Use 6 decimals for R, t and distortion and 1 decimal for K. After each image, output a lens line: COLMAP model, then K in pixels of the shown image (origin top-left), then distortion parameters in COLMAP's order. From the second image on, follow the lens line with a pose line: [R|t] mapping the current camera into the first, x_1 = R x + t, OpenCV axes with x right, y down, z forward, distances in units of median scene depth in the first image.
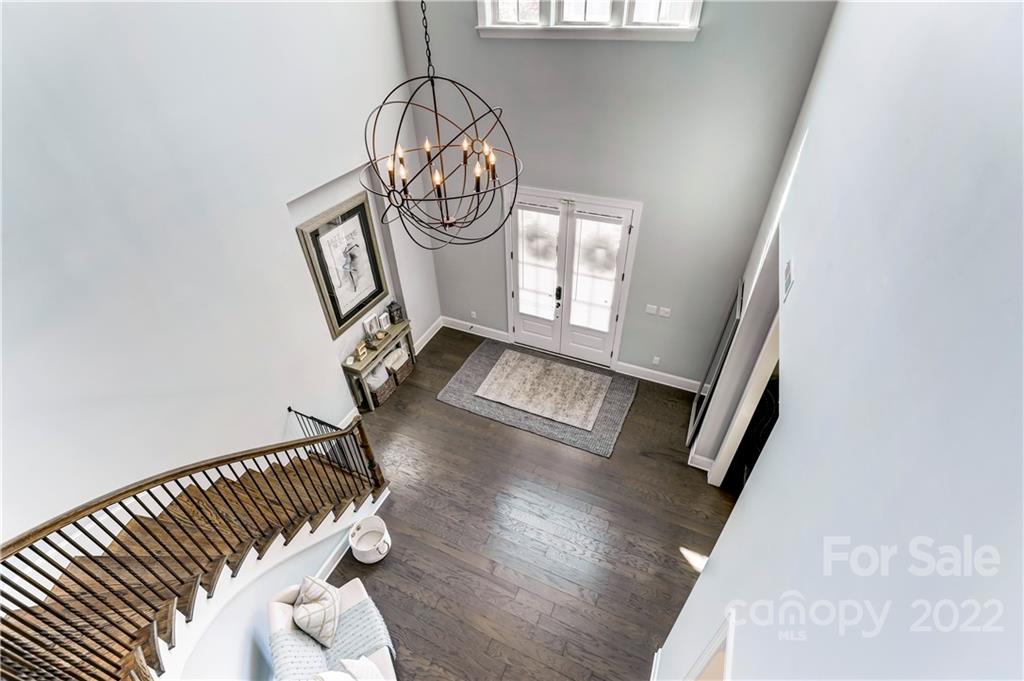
lens RADIAL K [[467.4, 0, 513.0], [0, 467.4, 337.6], [0, 0, 1]] dist [0.003029, 0.000670]
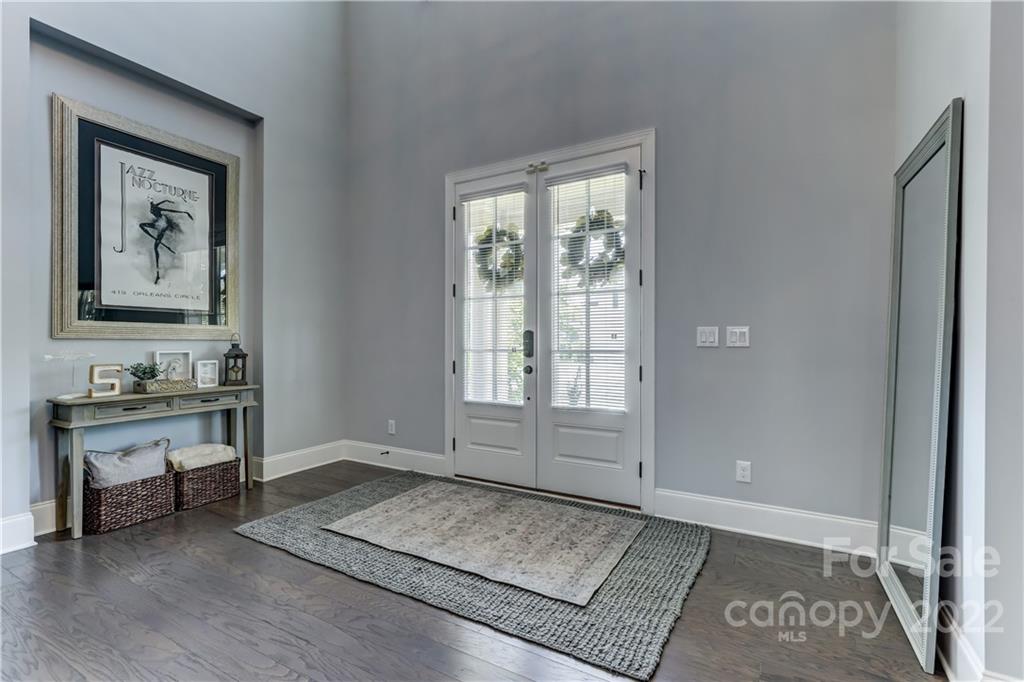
lens RADIAL K [[467.4, 0, 510.9], [0, 467.4, 343.2], [0, 0, 1]] dist [0.003029, 0.000670]
pose [[0.994596, 0.023799, -0.101055, 0.135591], [-0.081654, 0.780467, -0.619842, 0.251232], [0.064119, 0.624744, 0.778192, 0.588399]]
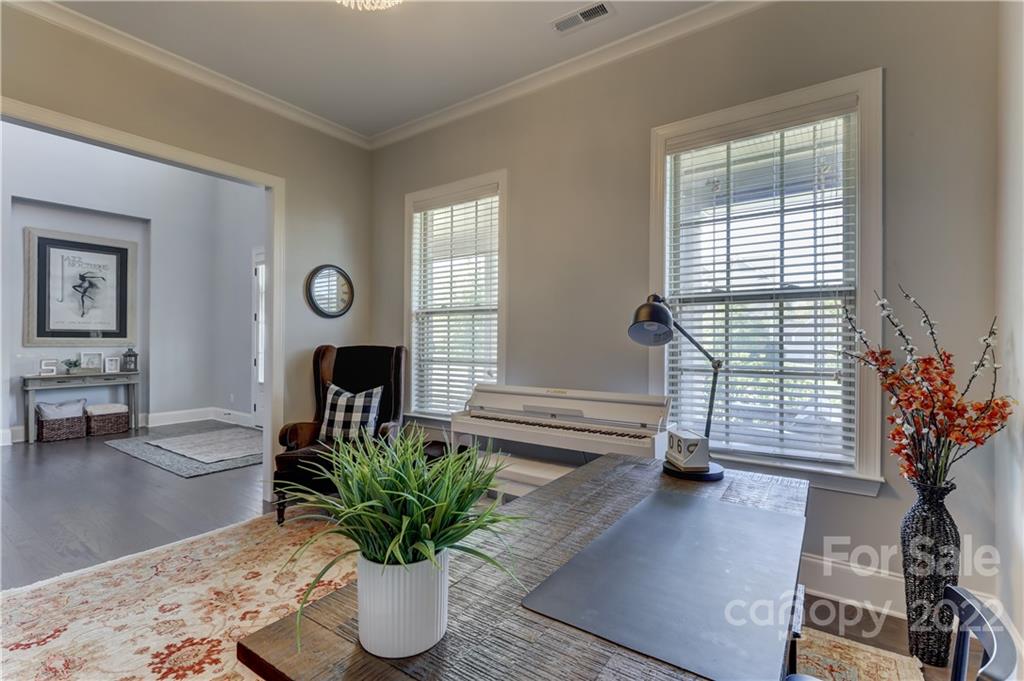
lens RADIAL K [[467.4, 0, 516.5], [0, 467.4, 339.8], [0, 0, 1]] dist [0.003029, 0.000670]
pose [[0.980584, 0.025627, -0.194419, 0.776861], [-0.141609, 0.778366, -0.611632, 0.419588], [0.135655, 0.627288, 0.766882, 0.325786]]
